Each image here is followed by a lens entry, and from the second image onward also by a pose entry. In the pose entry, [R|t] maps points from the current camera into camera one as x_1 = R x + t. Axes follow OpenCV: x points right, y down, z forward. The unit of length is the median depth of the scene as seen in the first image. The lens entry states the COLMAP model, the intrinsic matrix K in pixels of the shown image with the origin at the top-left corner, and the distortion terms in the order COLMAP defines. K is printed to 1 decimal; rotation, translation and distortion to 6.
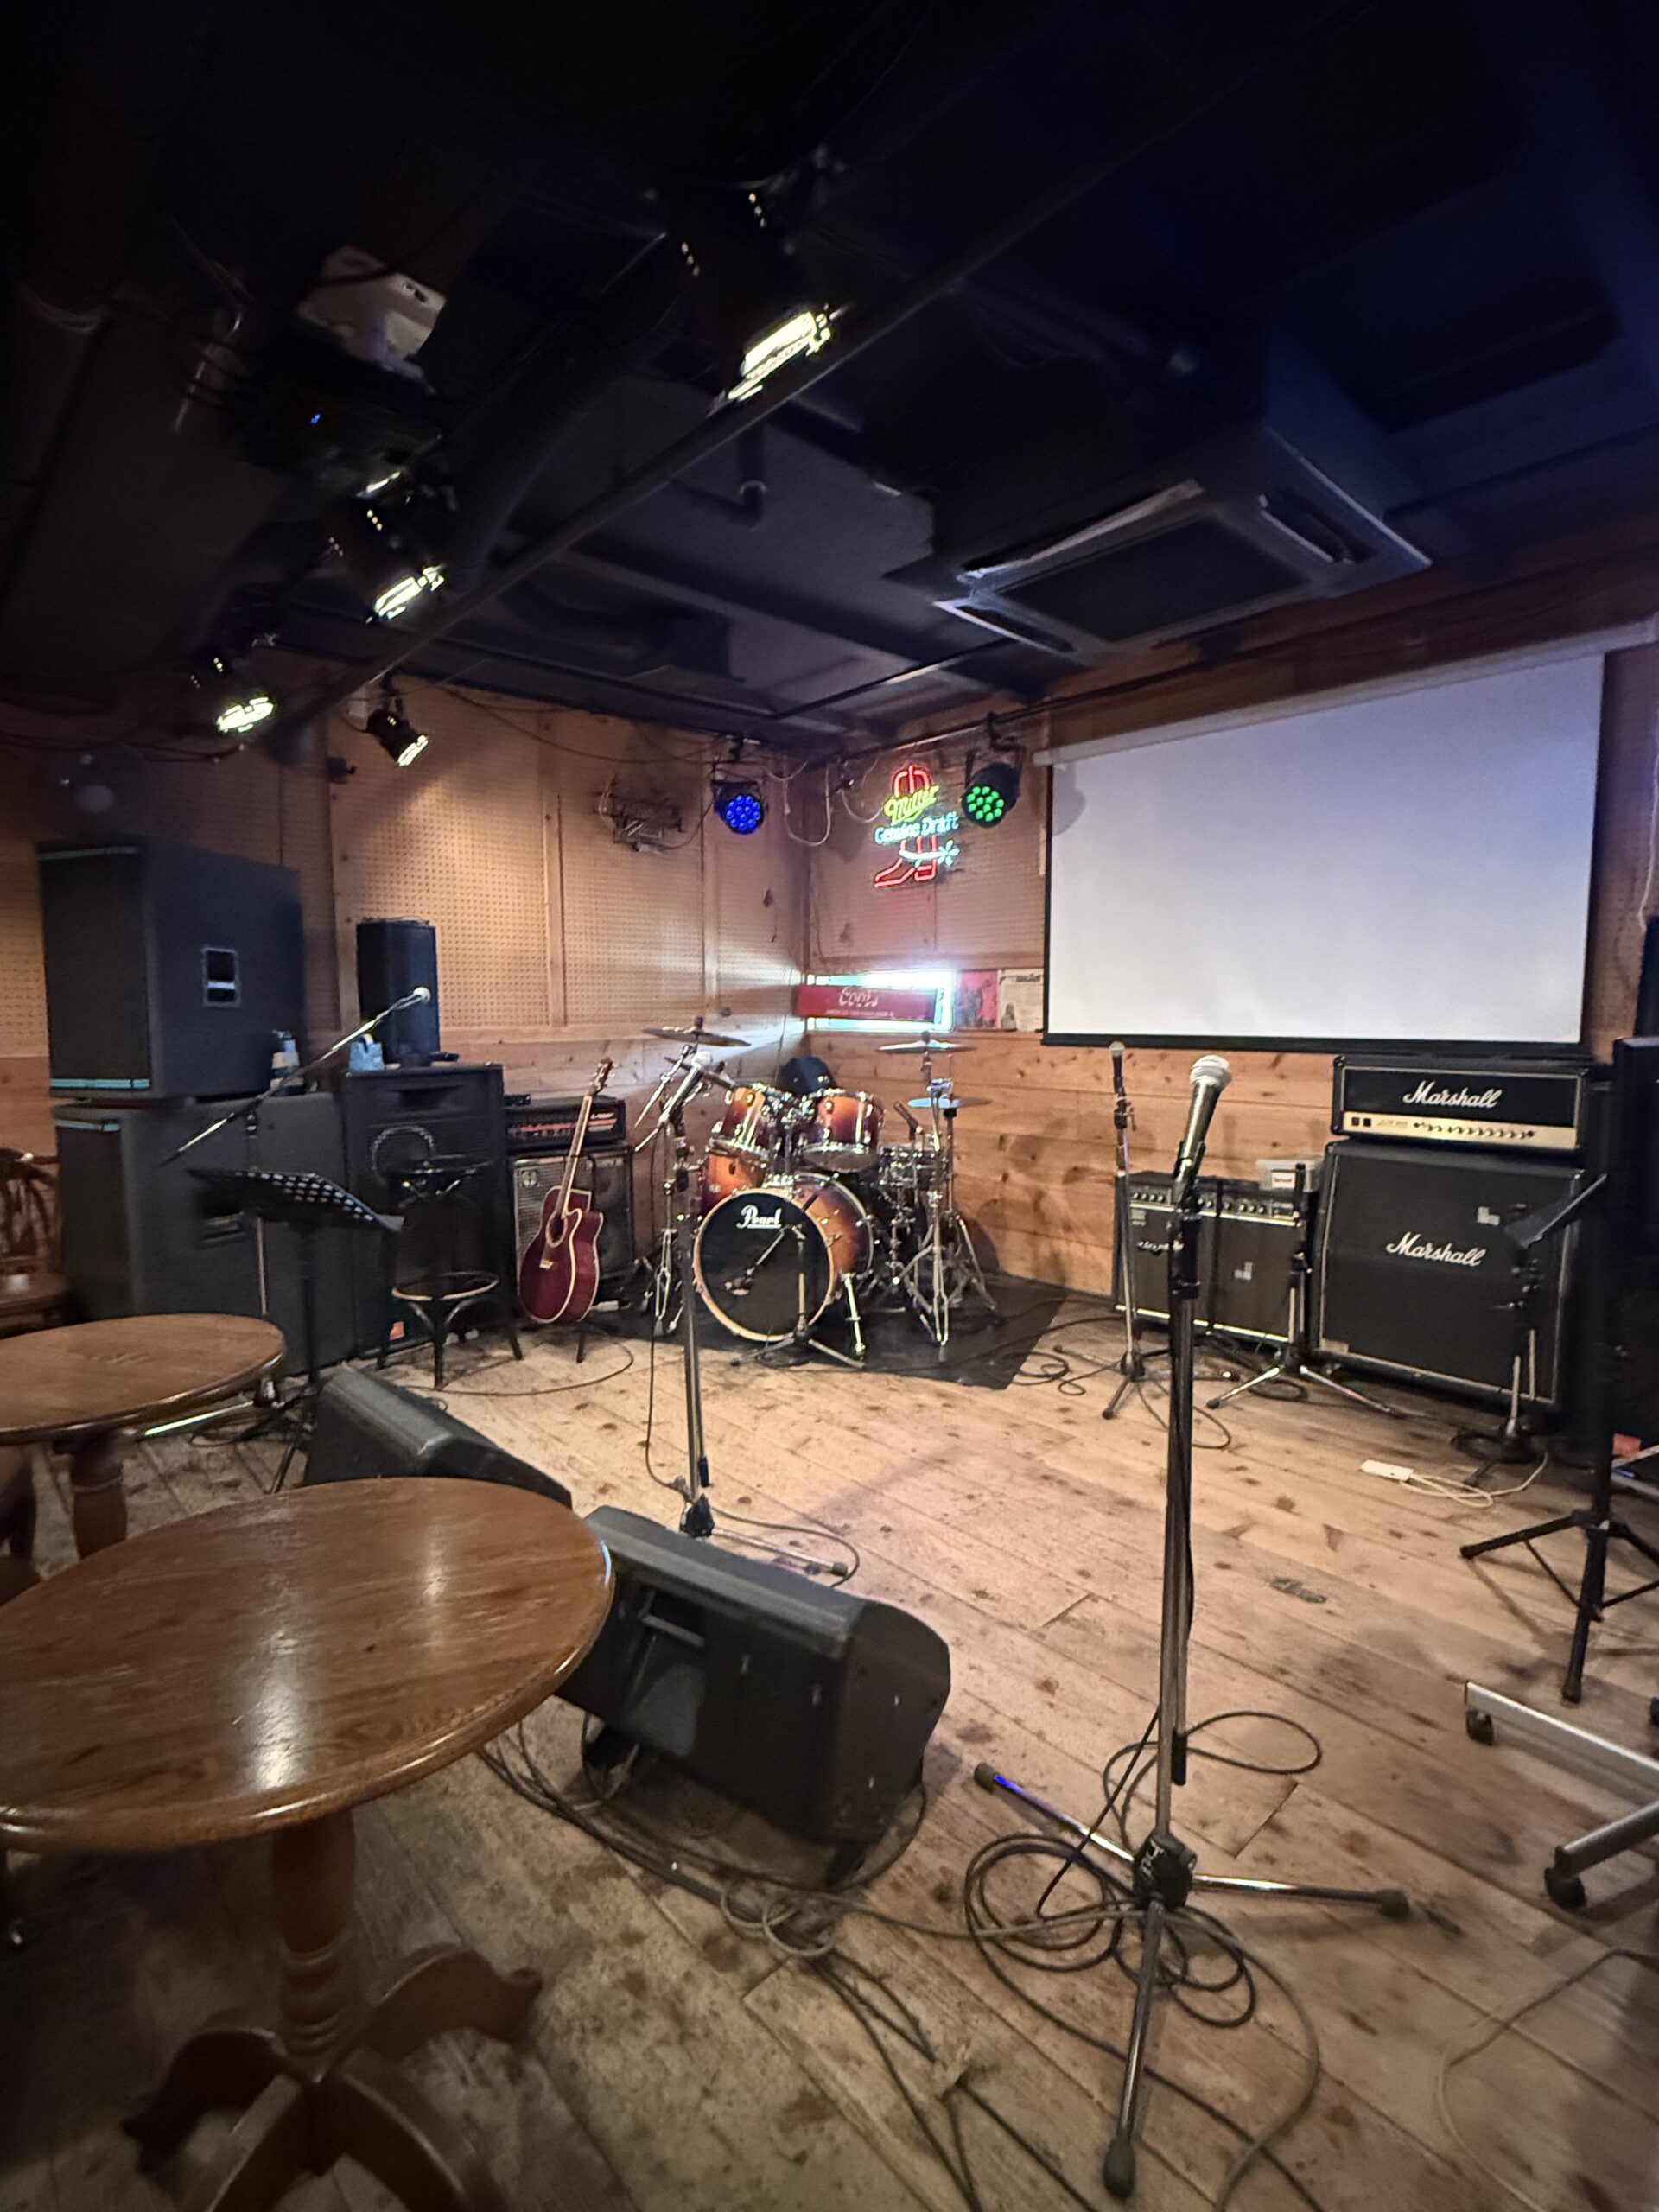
lens RADIAL K [[1030.5, 0, 829.5], [0, 1030.5, 1106.0], [0, 0, 1]] dist [-0.002474, -0.000240]
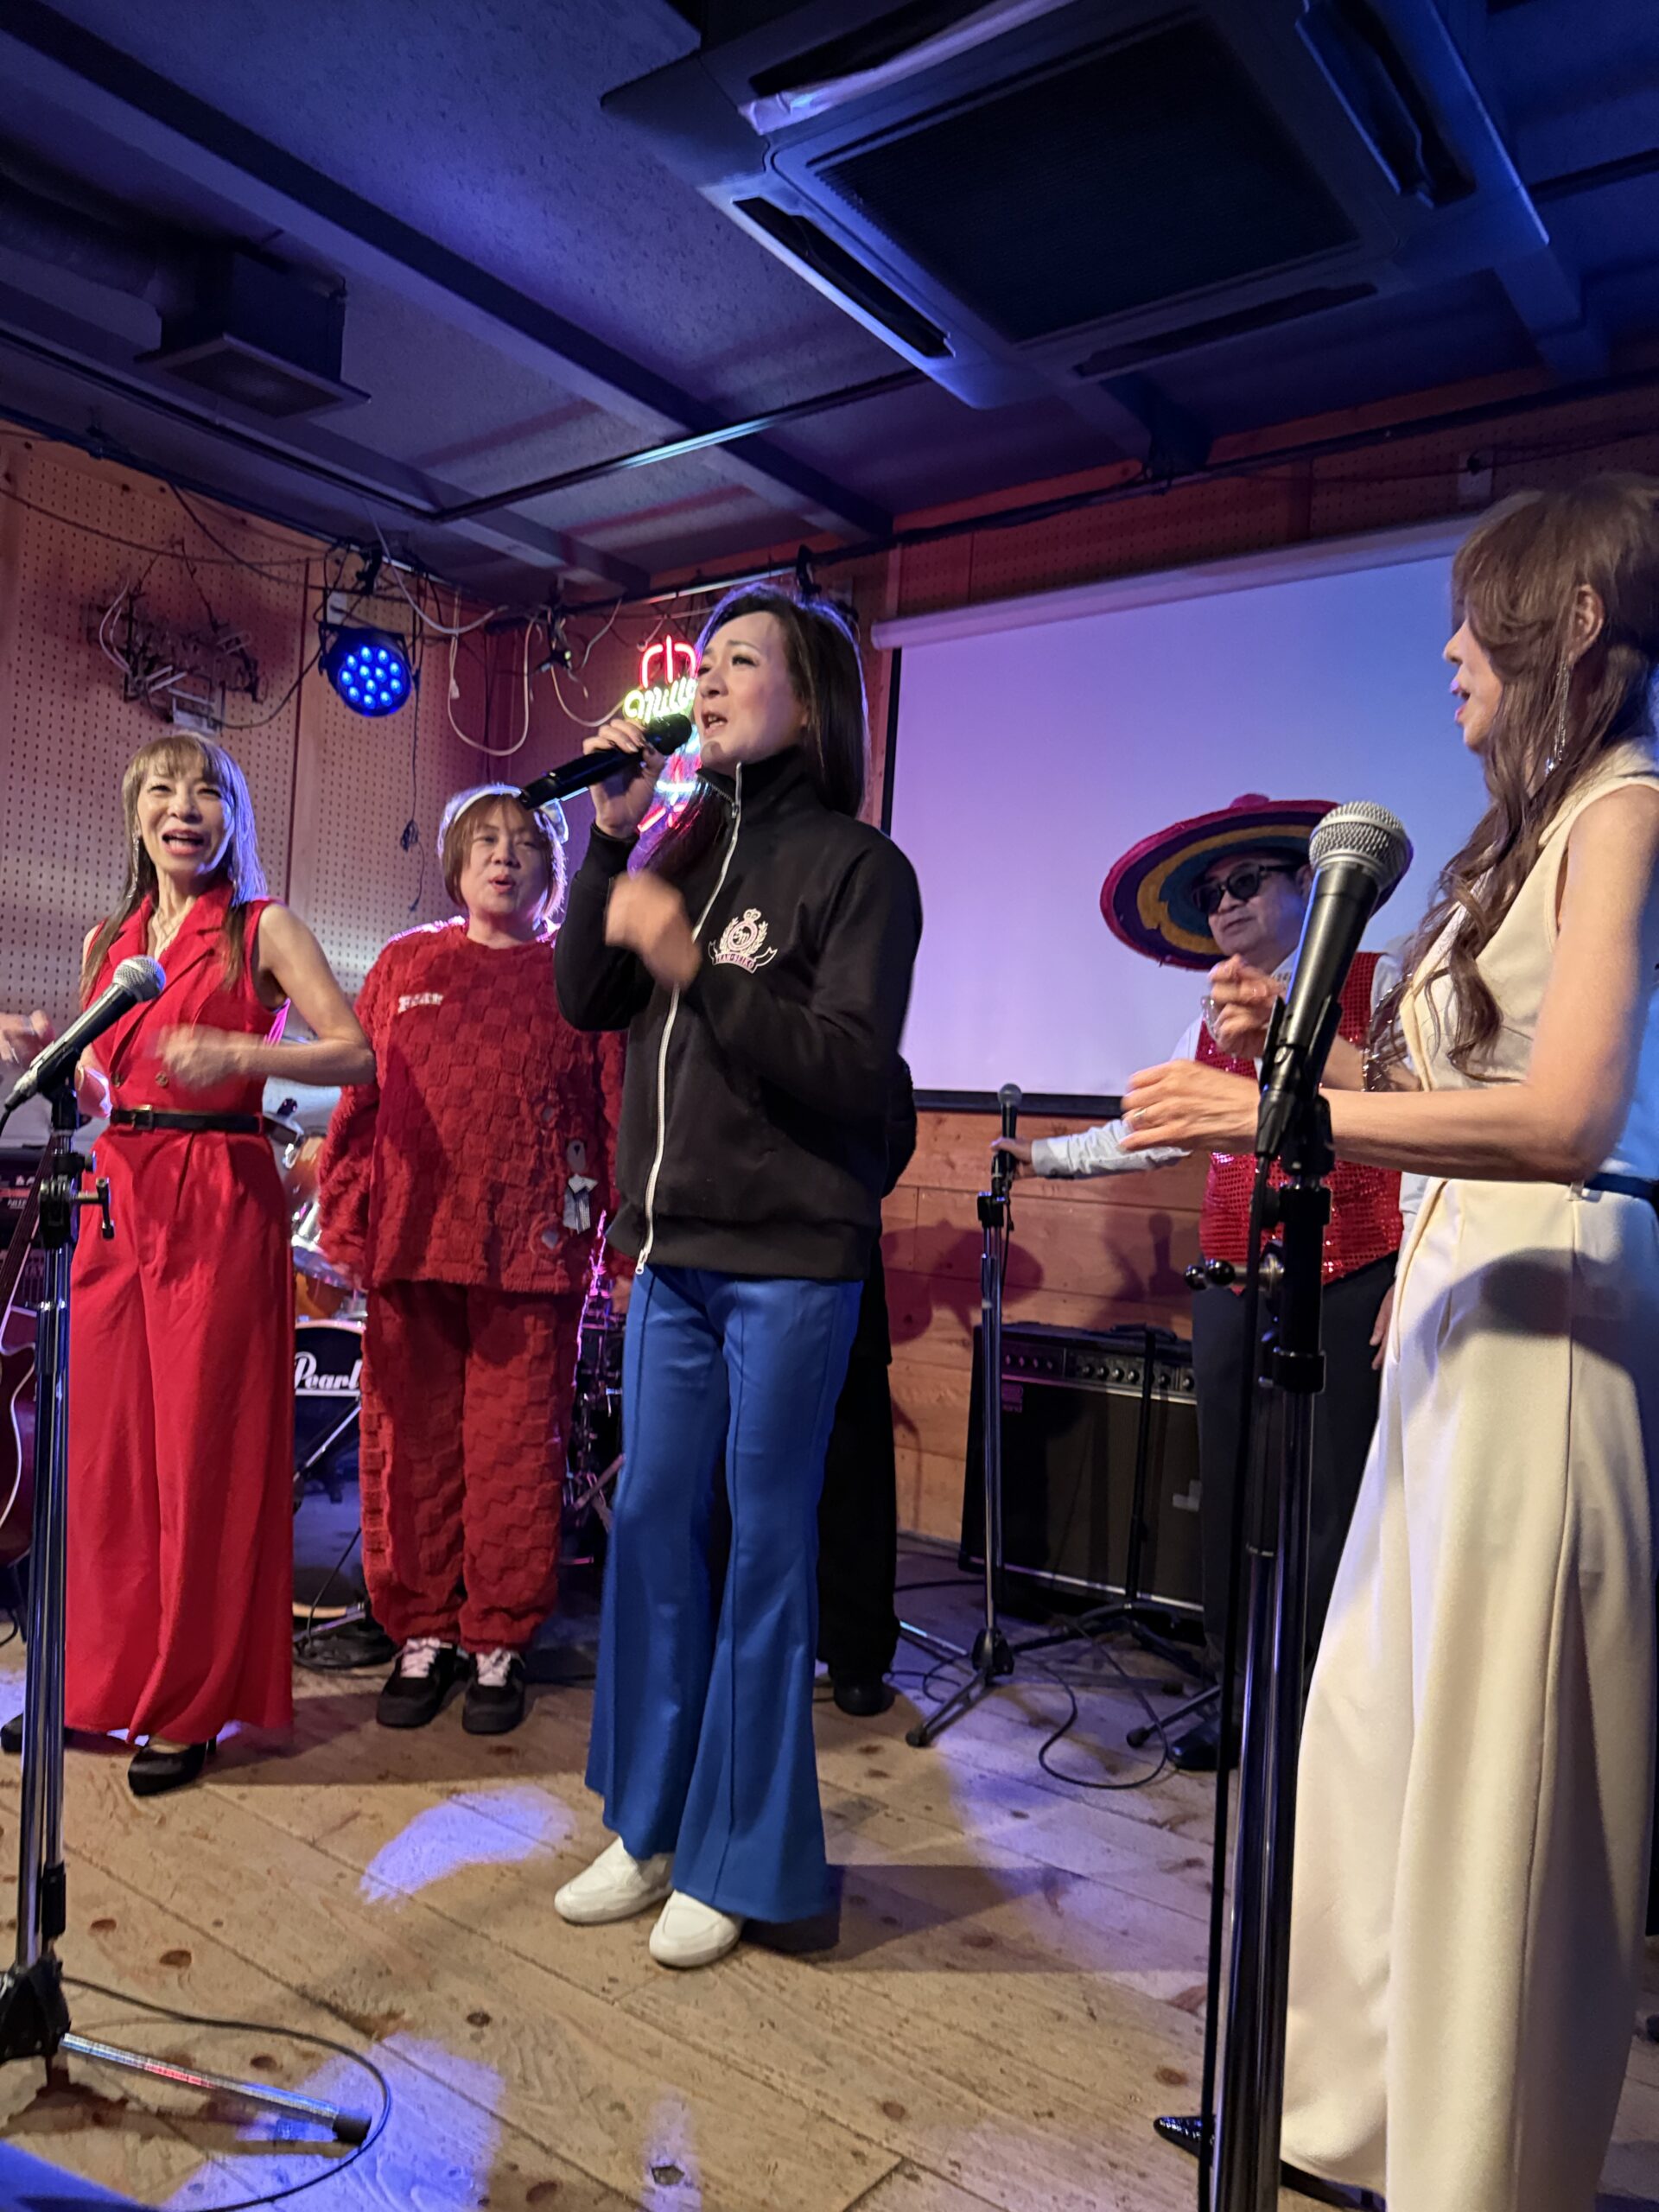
lens RADIAL K [[1573.1, 0, 840.3], [0, 1573.1, 1118.7], [0, 0, 1]] dist [0.021737, -0.038471]
pose [[0.981018, 0.064913, 0.182727, 0.035954], [-0.047279, 0.993937, -0.099263, 0.044303], [-0.188063, 0.088740, 0.978140, 0.148590]]
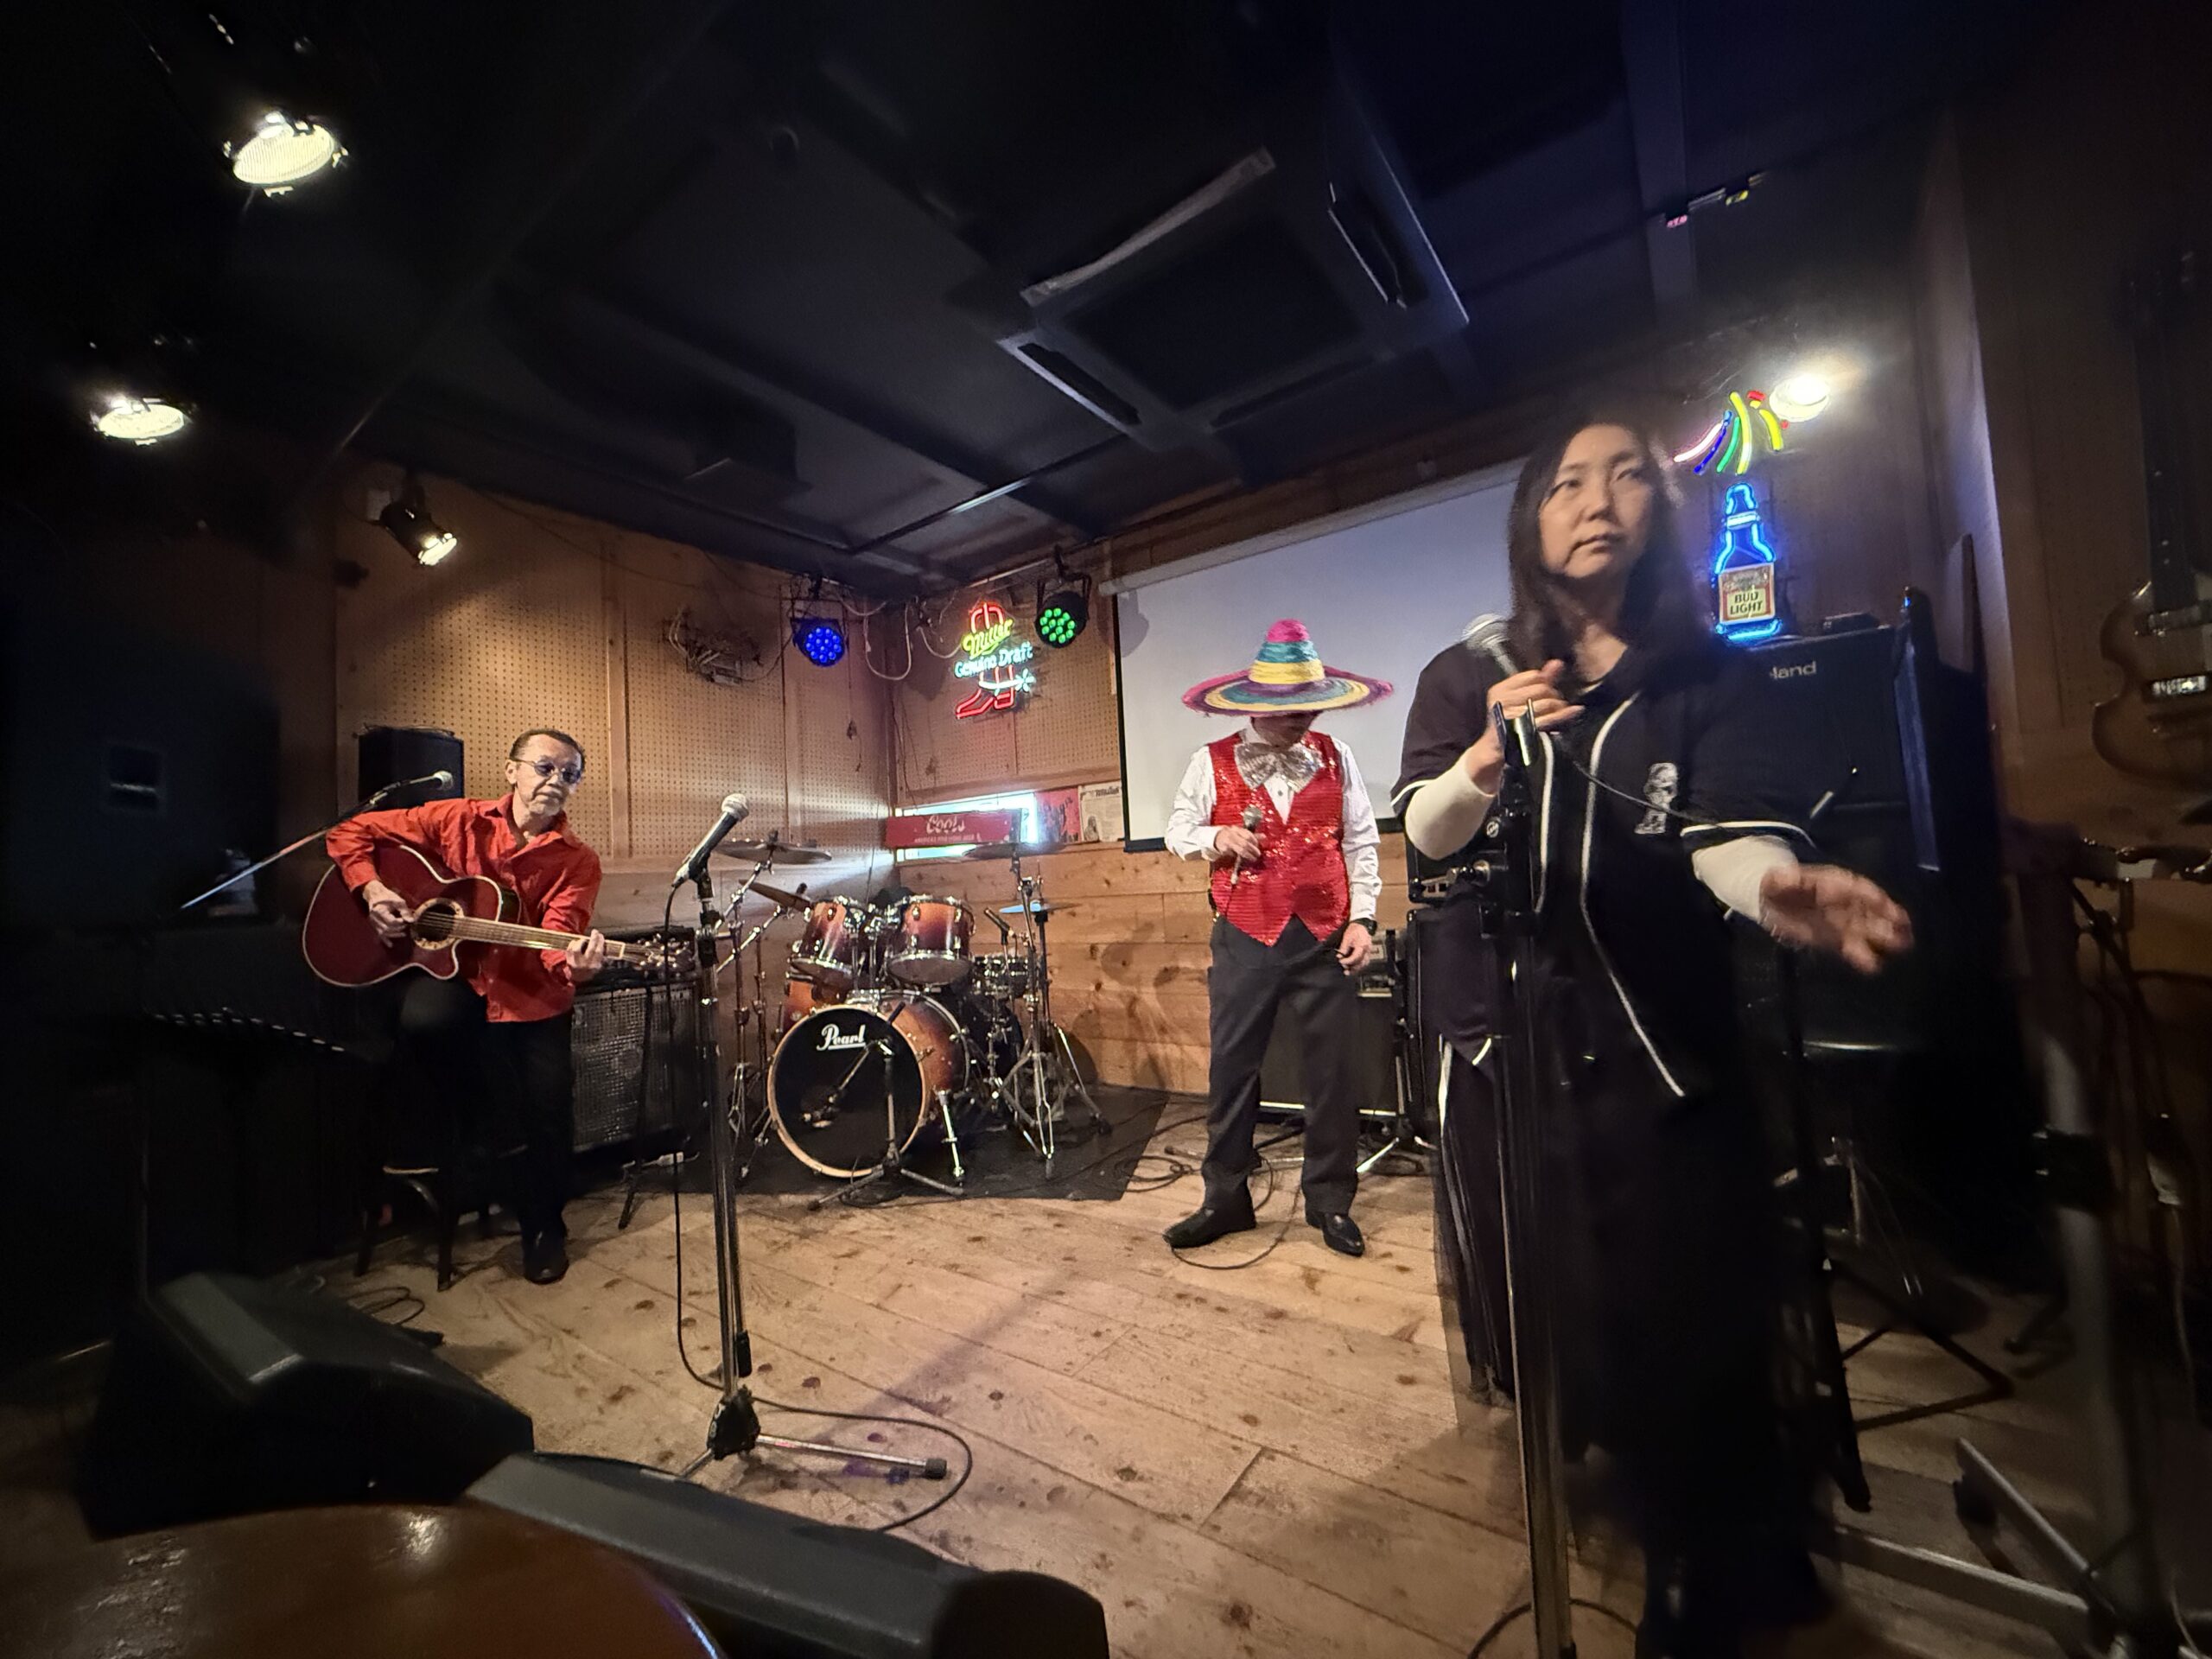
lens RADIAL K [[883.3, 0, 1101.3], [0, 883.3, 829.5], [0, 0, 1]] dist [-0.001204, 0.000043]
pose [[0.979963, -0.037937, 0.195533, 0.011186], [0.067286, 0.987036, -0.145716, 0.055223], [-0.187470, 0.155953, 0.969811, 0.165299]]
